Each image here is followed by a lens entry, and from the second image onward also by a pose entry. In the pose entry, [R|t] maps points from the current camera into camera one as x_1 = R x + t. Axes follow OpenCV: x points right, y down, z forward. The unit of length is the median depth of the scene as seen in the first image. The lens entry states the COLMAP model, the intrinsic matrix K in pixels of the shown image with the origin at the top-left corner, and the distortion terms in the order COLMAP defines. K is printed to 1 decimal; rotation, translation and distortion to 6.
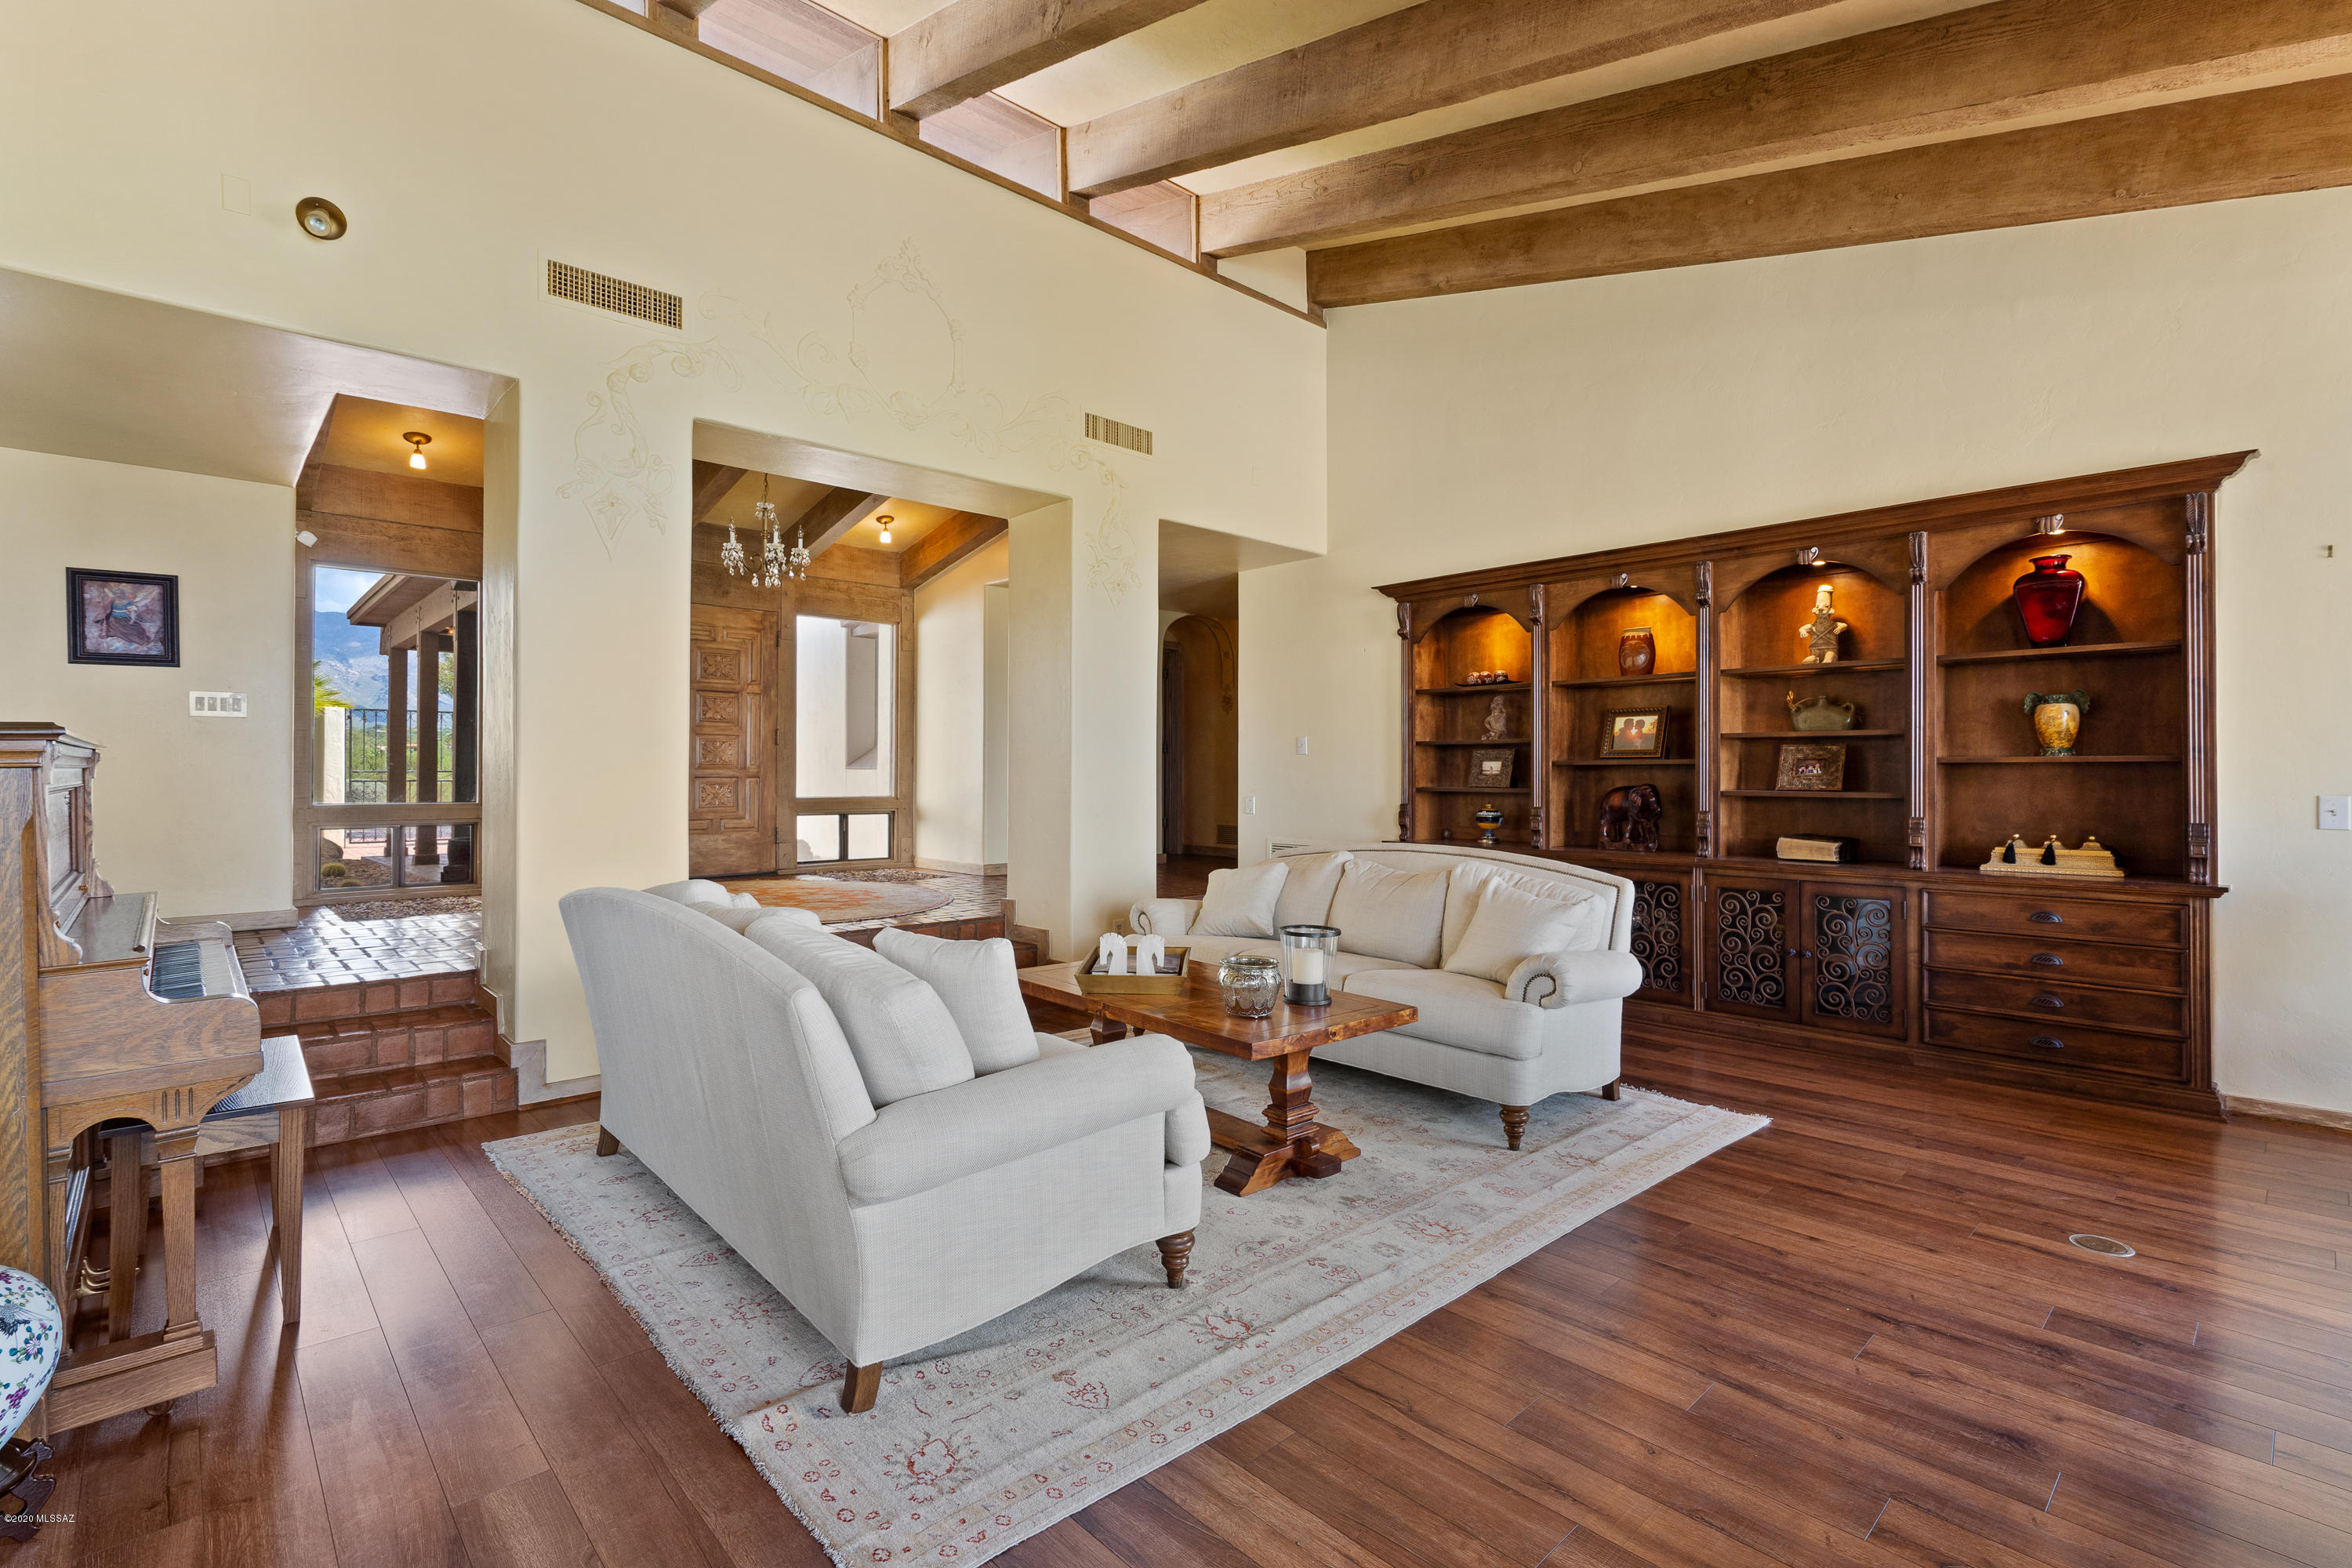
lens RADIAL K [[1084.1, 0, 1178.5], [0, 1084.1, 776.2], [0, 0, 1]] dist [-0.005540, -0.000092]
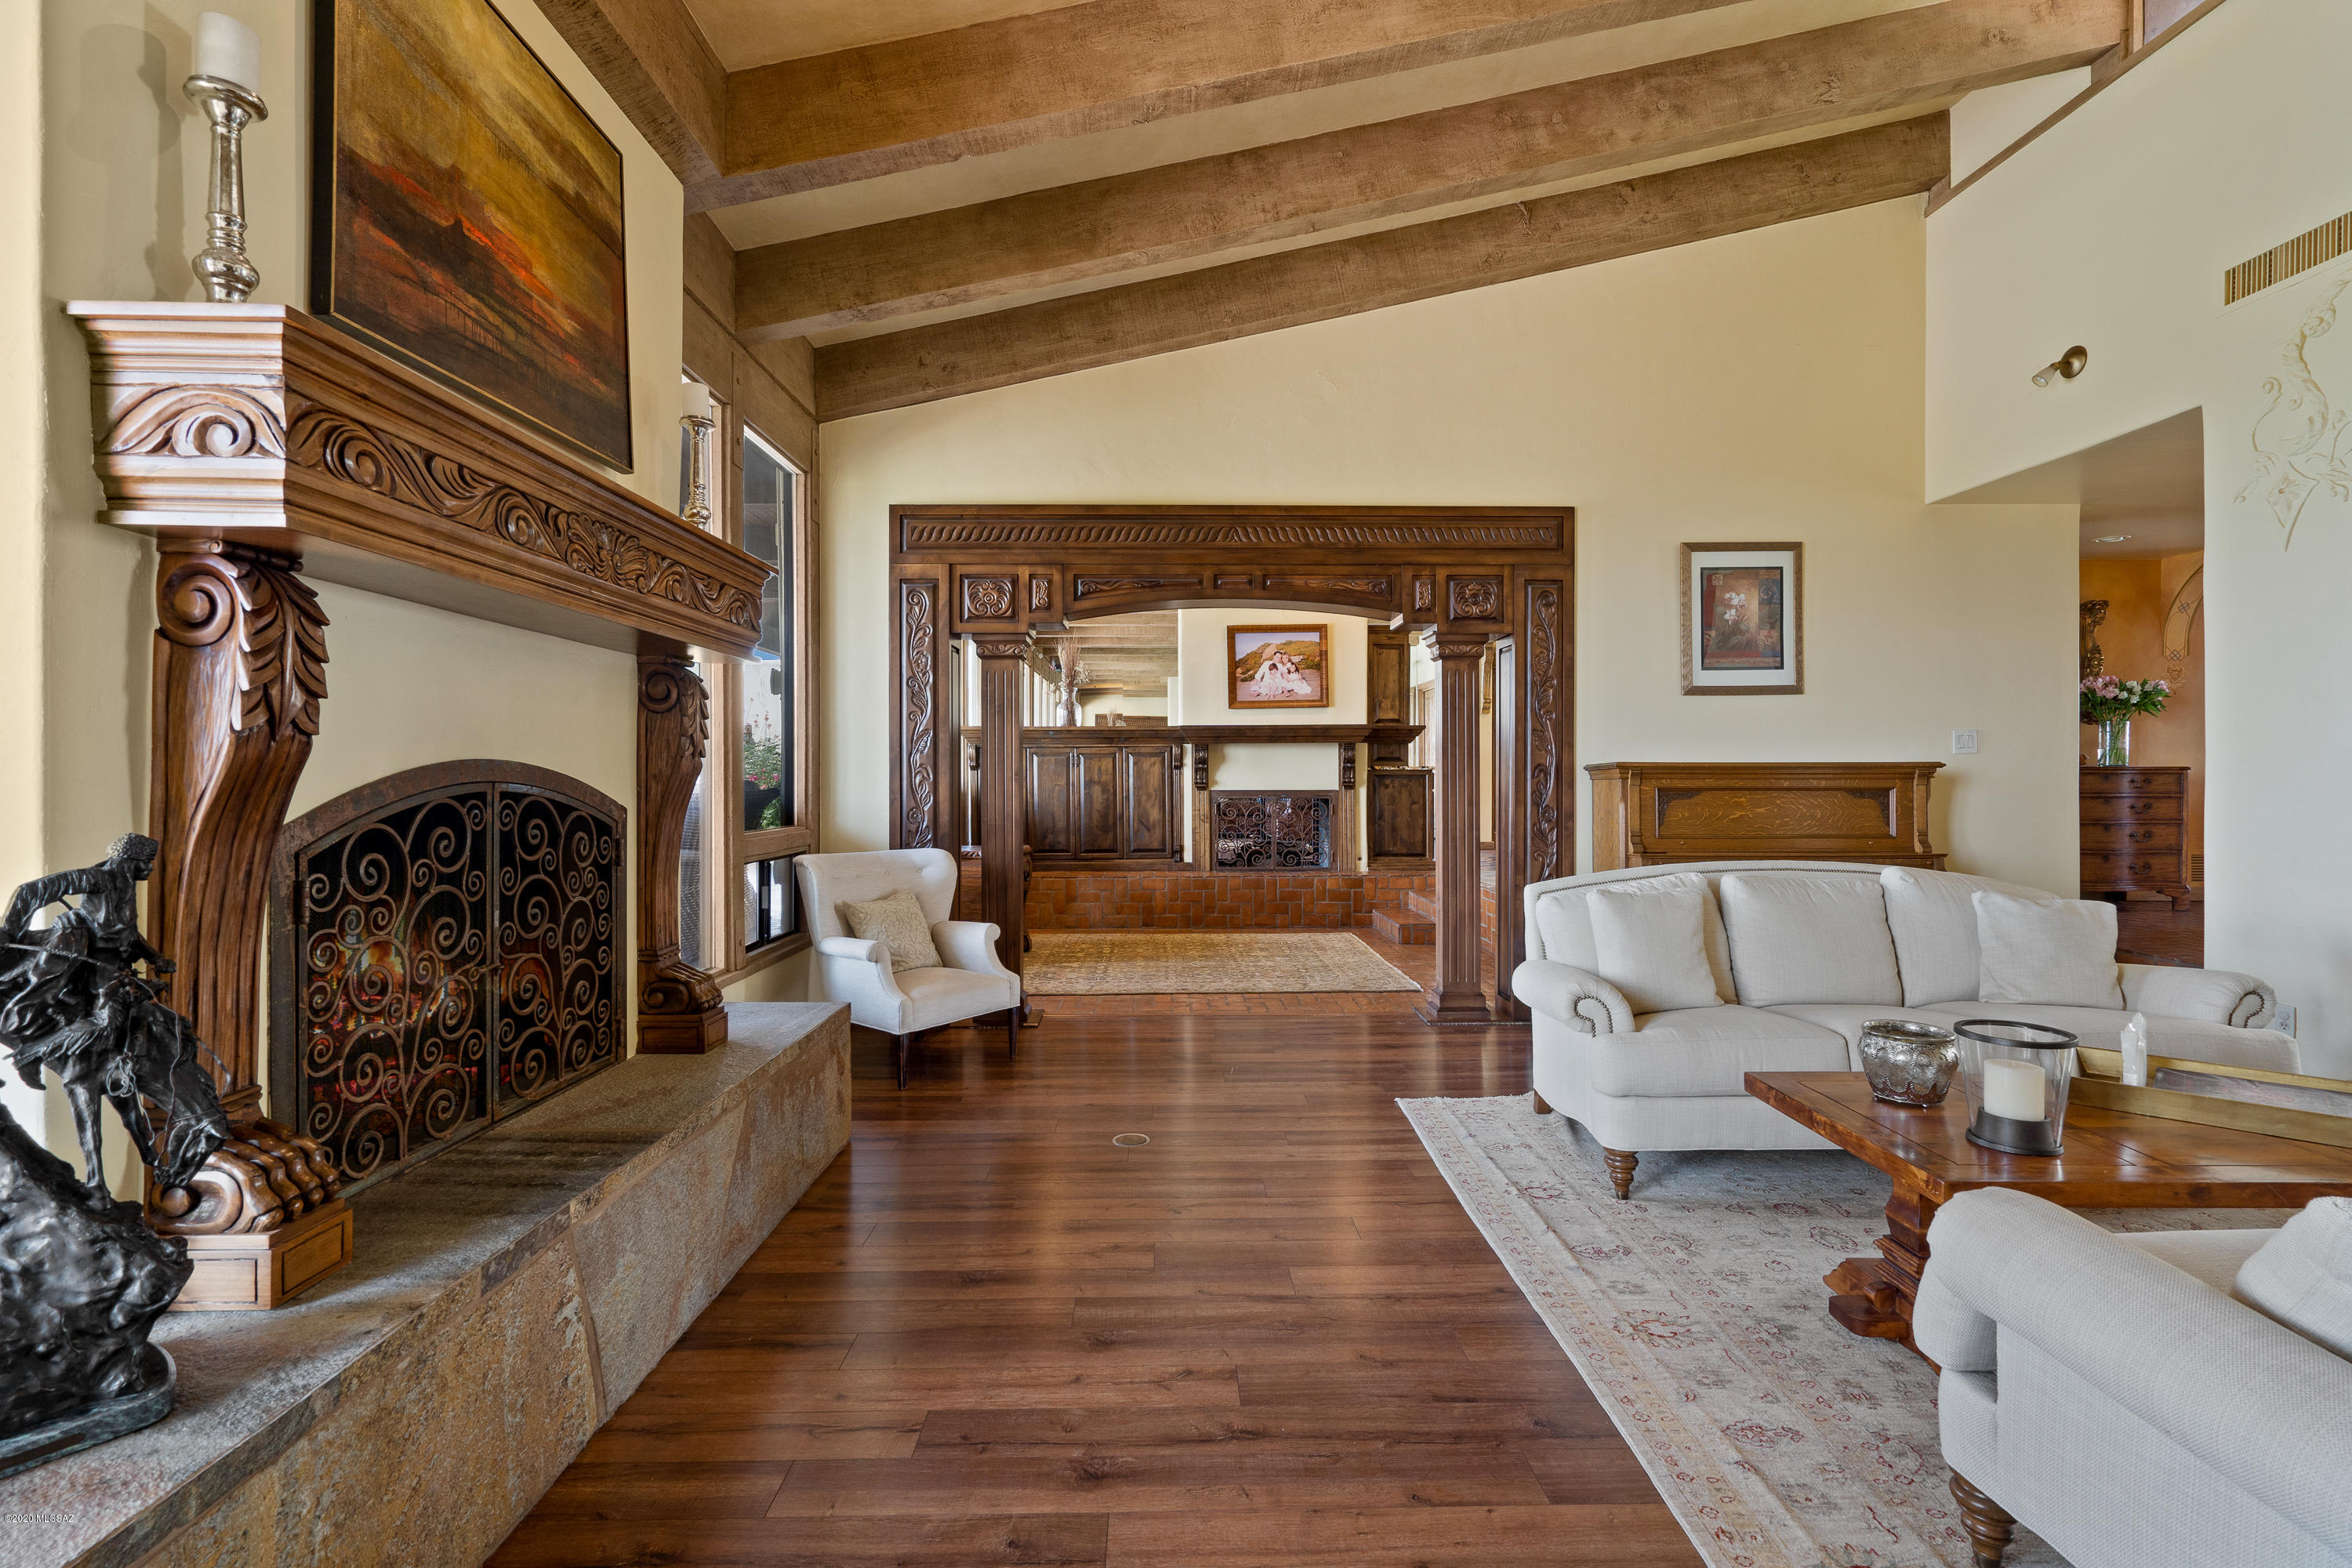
lens RADIAL K [[1084.1, 0, 1185.7], [0, 1084.1, 777.1], [0, 0, 1]] dist [-0.005540, -0.000092]
pose [[-0.667041, -0.000749, -0.745021, 1.355107], [-0.000329, 1.000000, -0.000711, -0.009452], [0.745021, -0.000230, -0.667041, 1.574488]]
